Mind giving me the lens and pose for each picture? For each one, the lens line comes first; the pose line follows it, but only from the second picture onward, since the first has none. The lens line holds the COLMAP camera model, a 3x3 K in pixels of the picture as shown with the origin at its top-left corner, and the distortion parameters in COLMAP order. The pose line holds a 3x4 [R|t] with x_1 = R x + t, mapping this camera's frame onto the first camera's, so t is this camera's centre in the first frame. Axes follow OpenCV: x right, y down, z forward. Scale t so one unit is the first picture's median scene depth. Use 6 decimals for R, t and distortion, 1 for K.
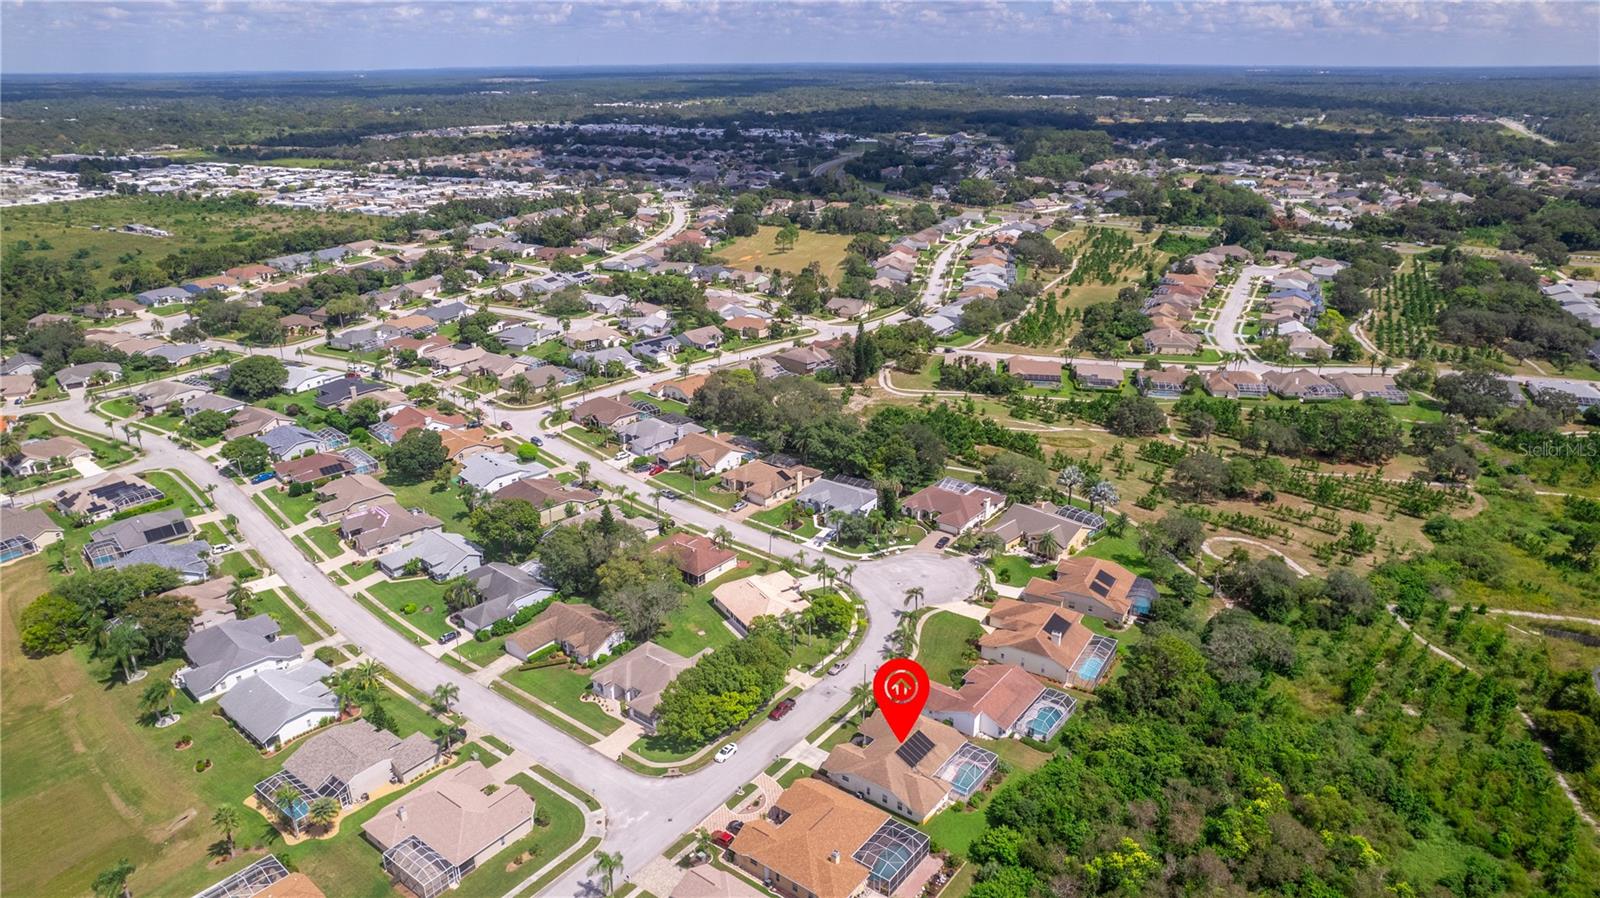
lens RADIAL K [[1021.0, 0, 805.3], [0, 1021.0, 448.1], [0, 0, 1]] dist [-0.070805, 0.055592]
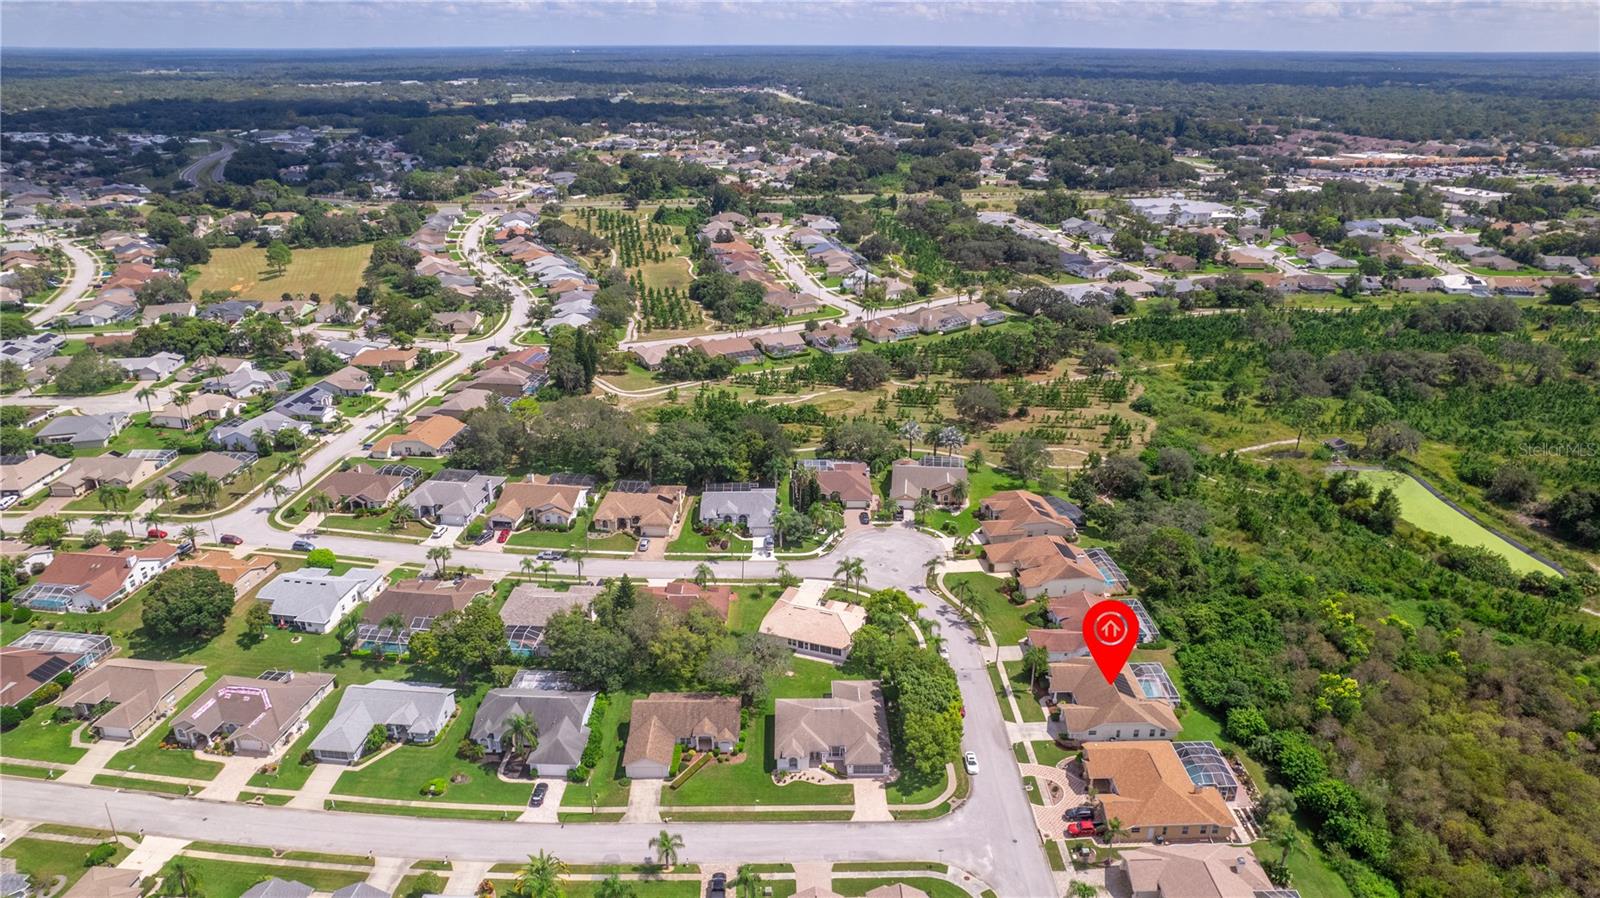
lens RADIAL K [[1021.0, 0, 805.3], [0, 1021.0, 448.1], [0, 0, 1]] dist [-0.070805, 0.055592]
pose [[0.781971, -0.226832, 0.580576, -0.462173], [0.217973, 0.972138, 0.086230, -0.072133], [-0.583960, 0.059120, 0.809627, 0.196521]]
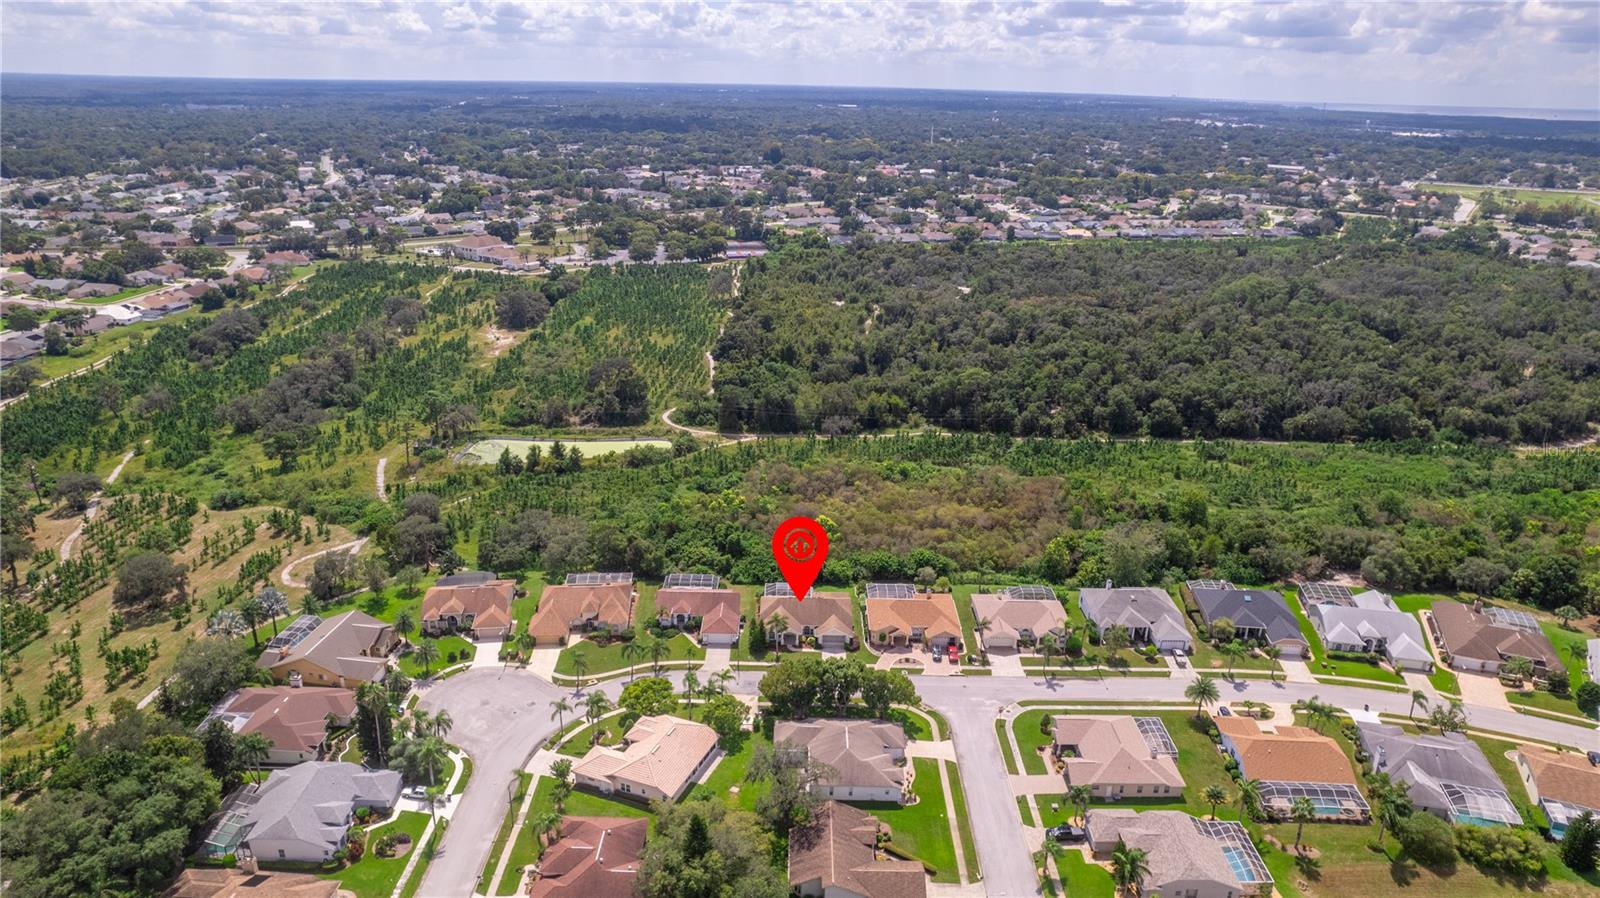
lens RADIAL K [[1021.0, 0, 805.3], [0, 1021.0, 448.1], [0, 0, 1]] dist [-0.070805, 0.055592]
pose [[-0.605917, -0.277759, 0.745463, -0.535928], [0.267331, 0.811482, 0.519646, -0.359717], [-0.749266, 0.514147, -0.417436, 0.931502]]
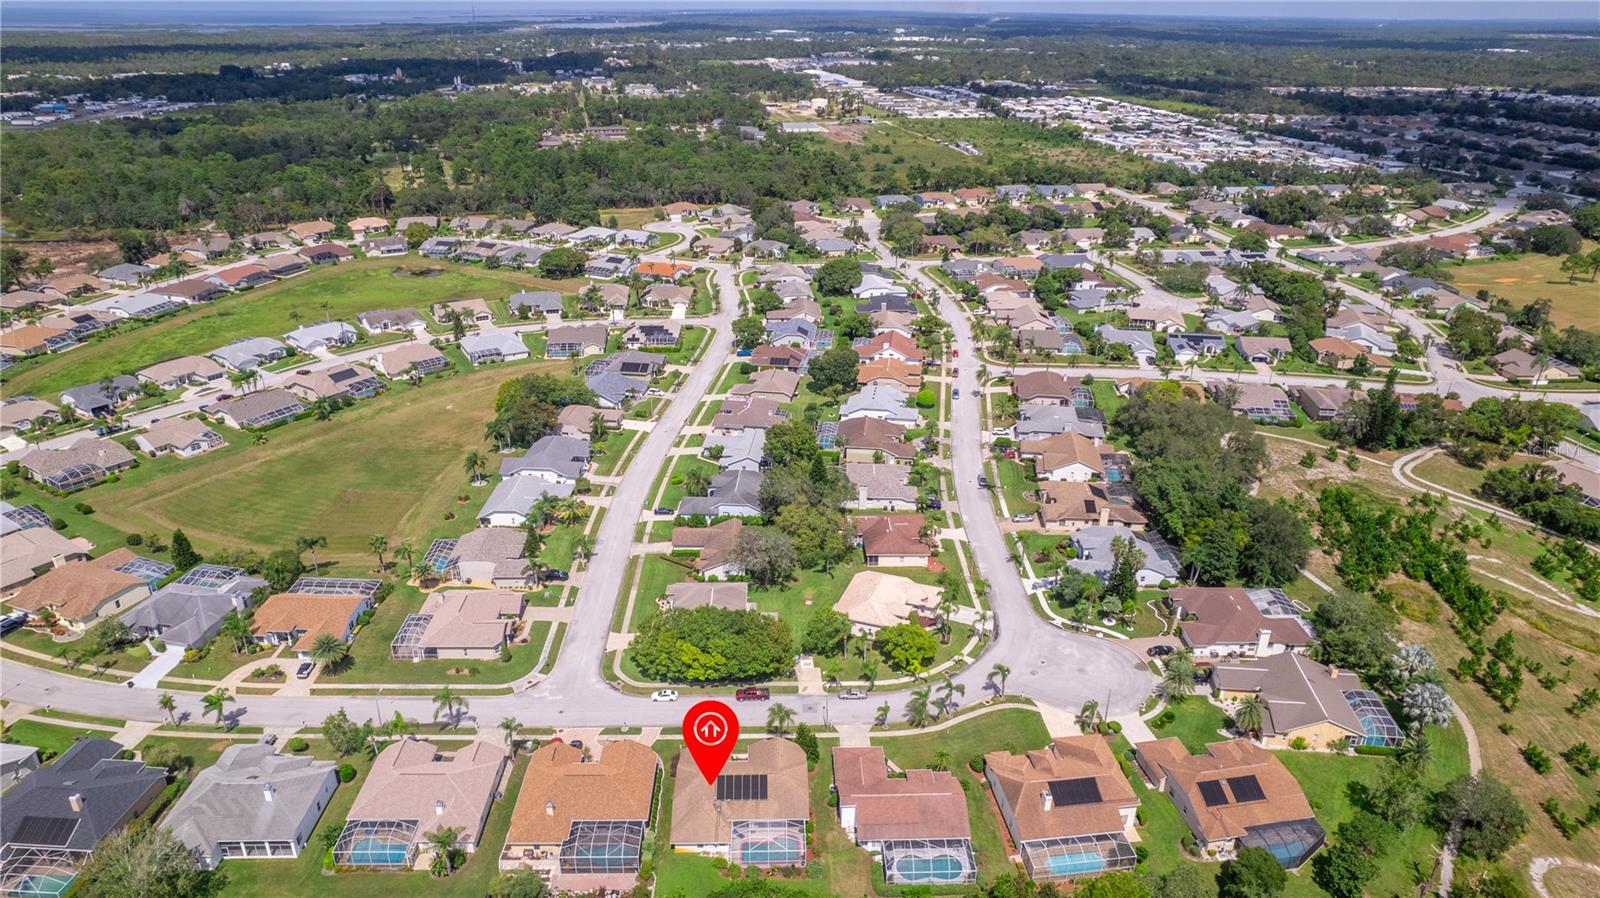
lens RADIAL K [[1021.0, 0, 805.3], [0, 1021.0, 448.1], [0, 0, 1]] dist [-0.070805, 0.055592]
pose [[0.626194, 0.321960, -0.710087, 0.438284], [-0.288945, 0.941734, 0.172184, -0.101625], [0.724149, 0.097356, 0.682737, 0.252934]]
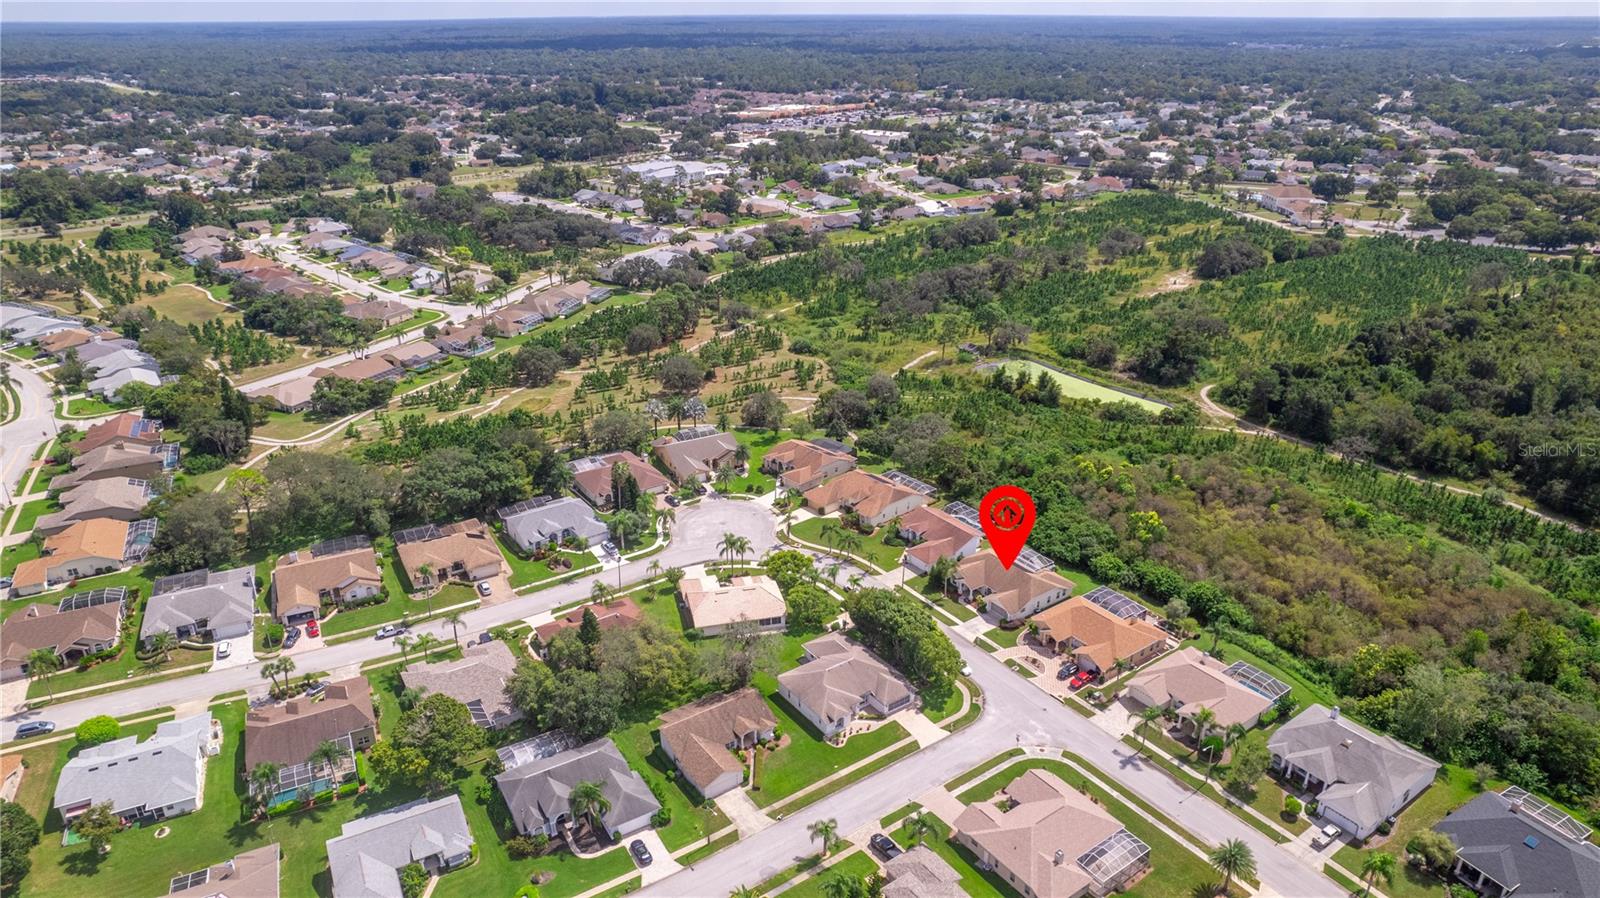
lens RADIAL K [[1021.0, 0, 805.3], [0, 1021.0, 448.1], [0, 0, 1]] dist [-0.070805, 0.055592]
pose [[0.297504, -0.375956, 0.877581, -0.662553], [0.343355, 0.899832, 0.269090, -0.173308], [-0.890841, 0.221267, 0.396790, 0.443656]]
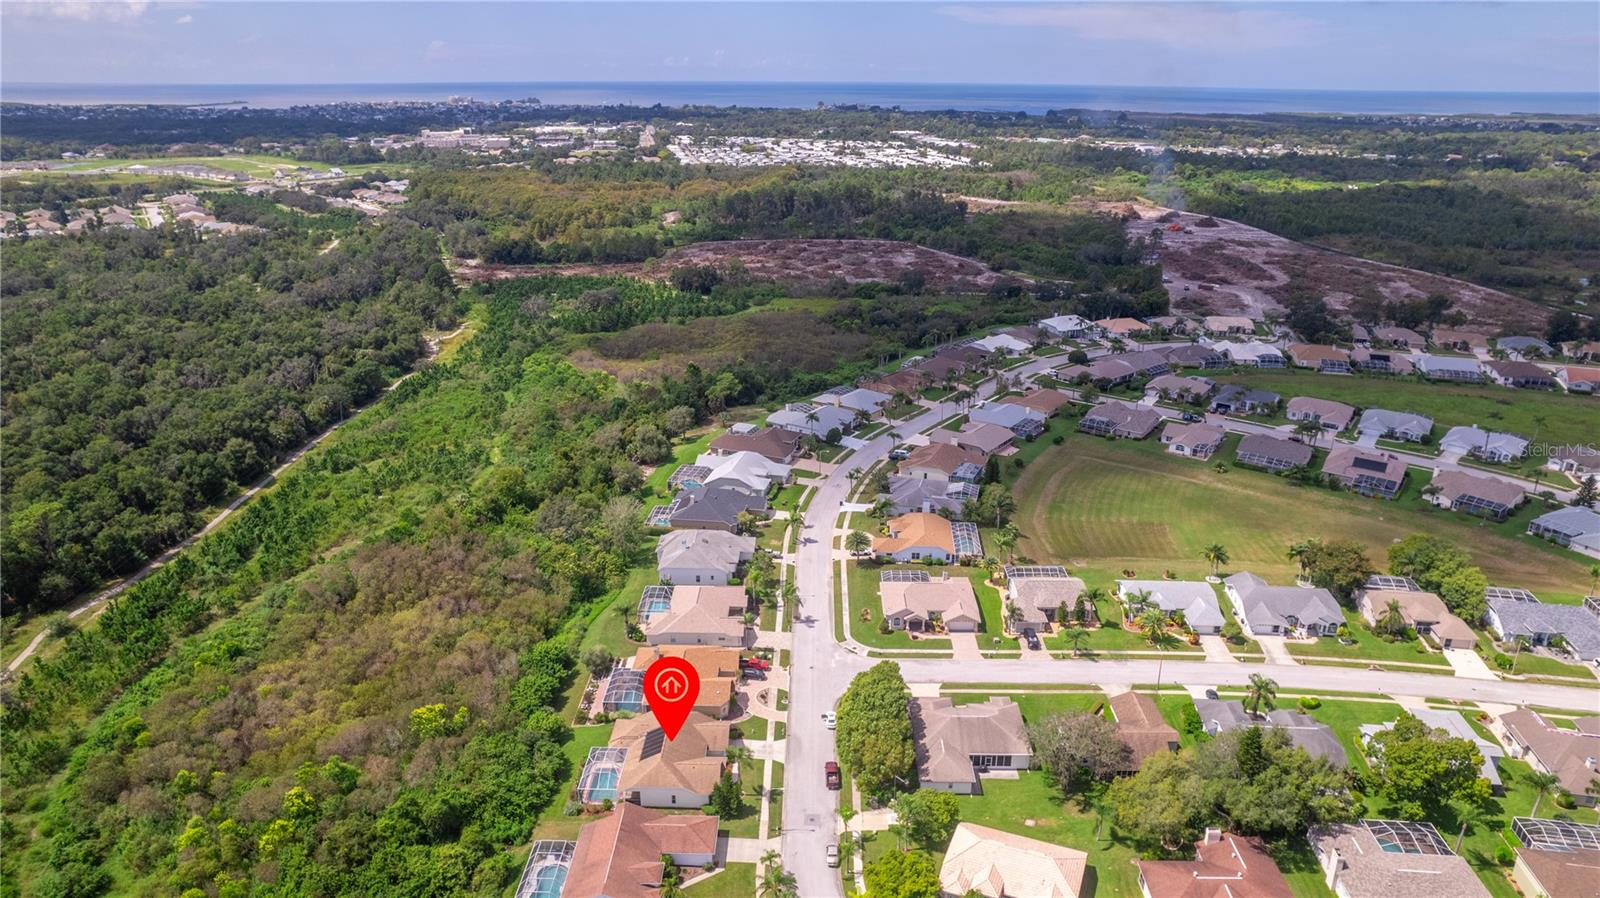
lens RADIAL K [[1019.5, 0, 800.0], [0, 1019.5, 449.0], [0, 0, 1]] dist [-0.000966, -0.000612]
pose [[-0.806298, 0.201549, -0.556113, 0.310230], [-0.215663, 0.775275, 0.593664, -0.344296], [0.550793, 0.598603, -0.581637, 0.945609]]
